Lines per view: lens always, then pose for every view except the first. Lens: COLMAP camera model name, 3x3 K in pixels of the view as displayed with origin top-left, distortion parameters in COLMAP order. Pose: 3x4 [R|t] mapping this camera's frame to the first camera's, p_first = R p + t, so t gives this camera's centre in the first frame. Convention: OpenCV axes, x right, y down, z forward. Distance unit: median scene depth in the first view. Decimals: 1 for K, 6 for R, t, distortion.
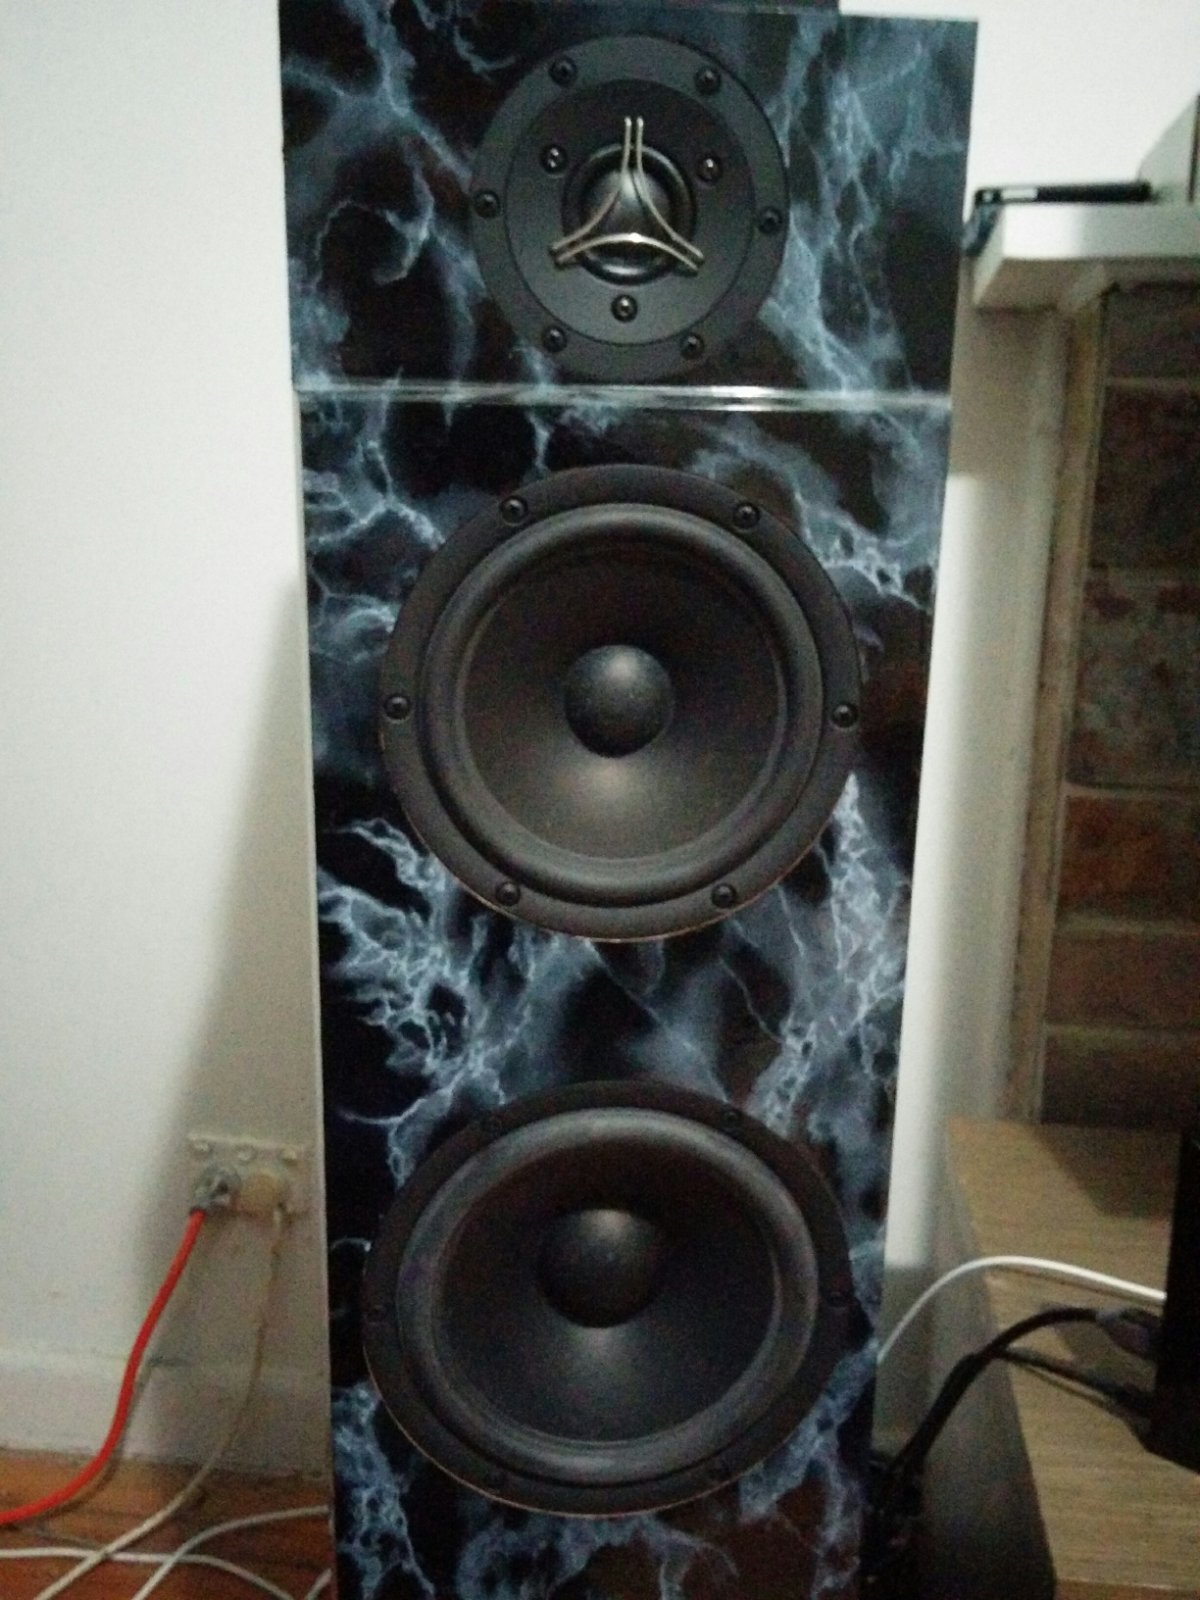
lens RADIAL K [[1441.2, 0, 589.2], [0, 1441.2, 797.3], [0, 0, 1]] dist [0.081637, -0.142153]
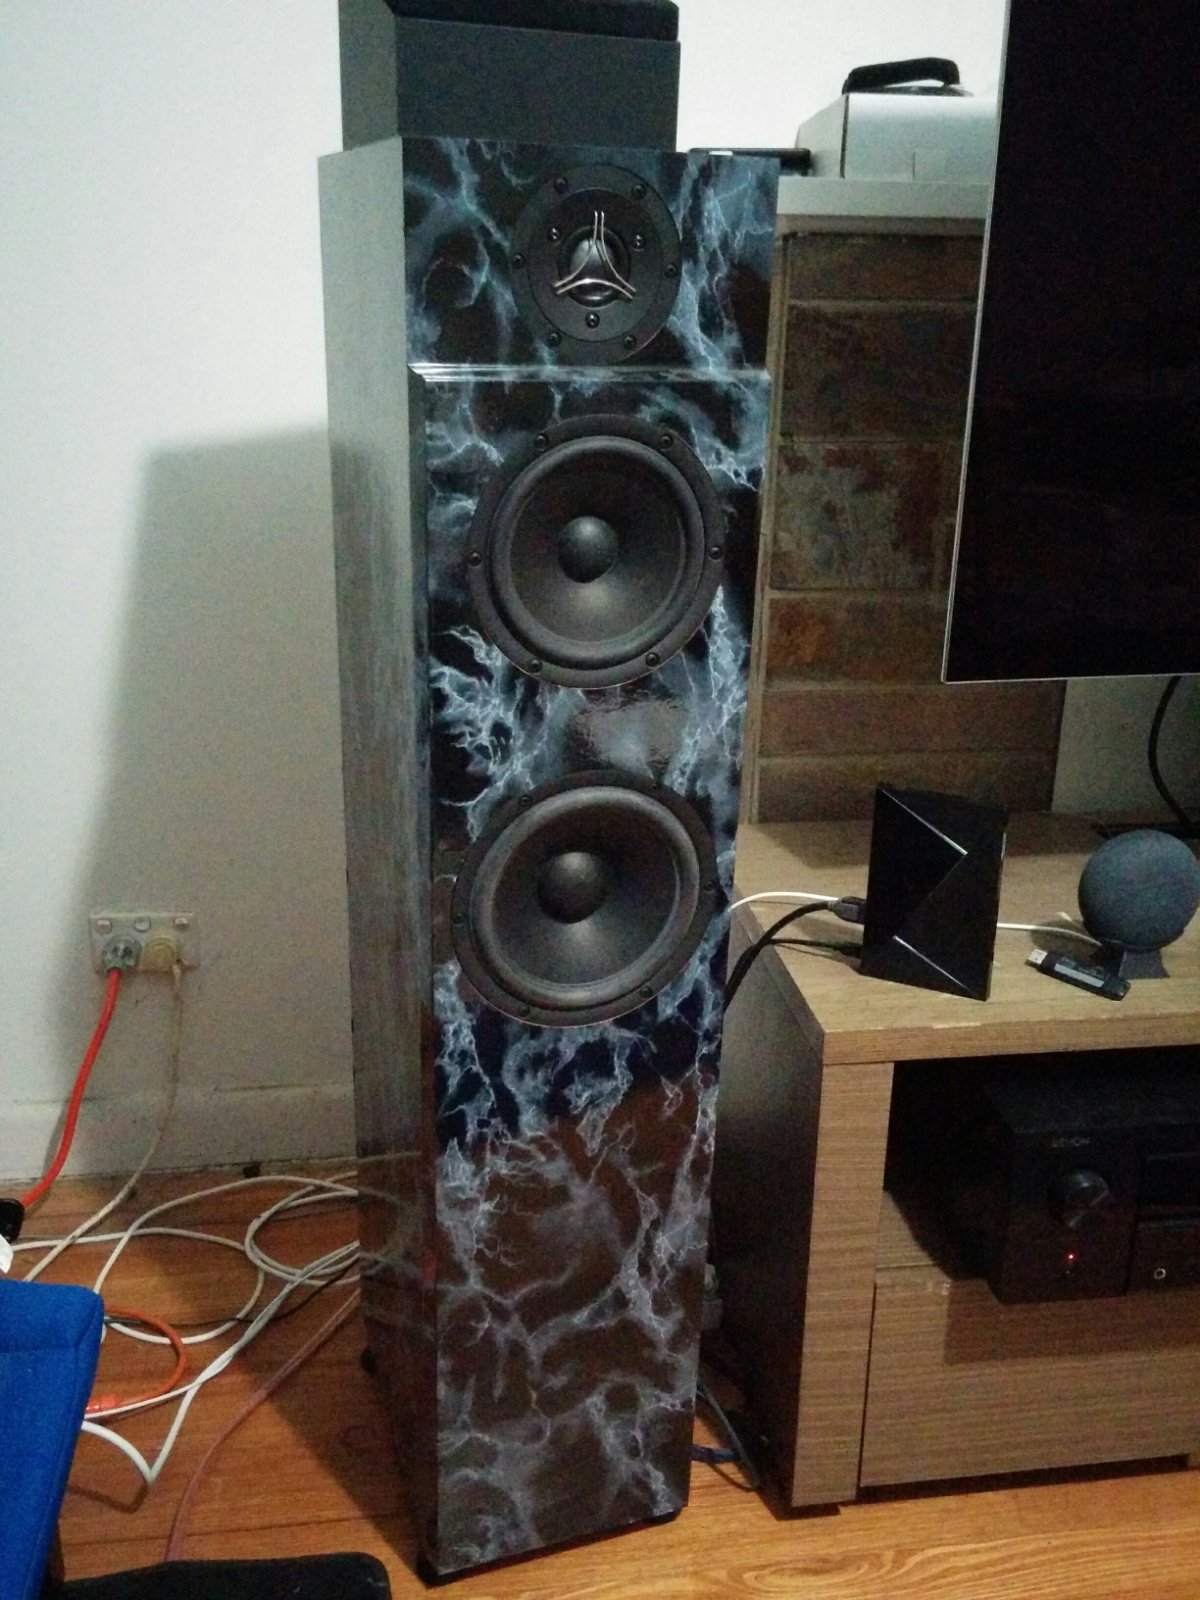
lens RADIAL K [[1441.2, 0, 589.2], [0, 1441.2, 797.3], [0, 0, 1]] dist [0.081637, -0.142153]
pose [[0.962690, -0.084318, 0.257135, -0.452382], [0.052744, 0.990459, 0.127317, 0.007011], [-0.265417, -0.109004, 0.957952, -0.692182]]
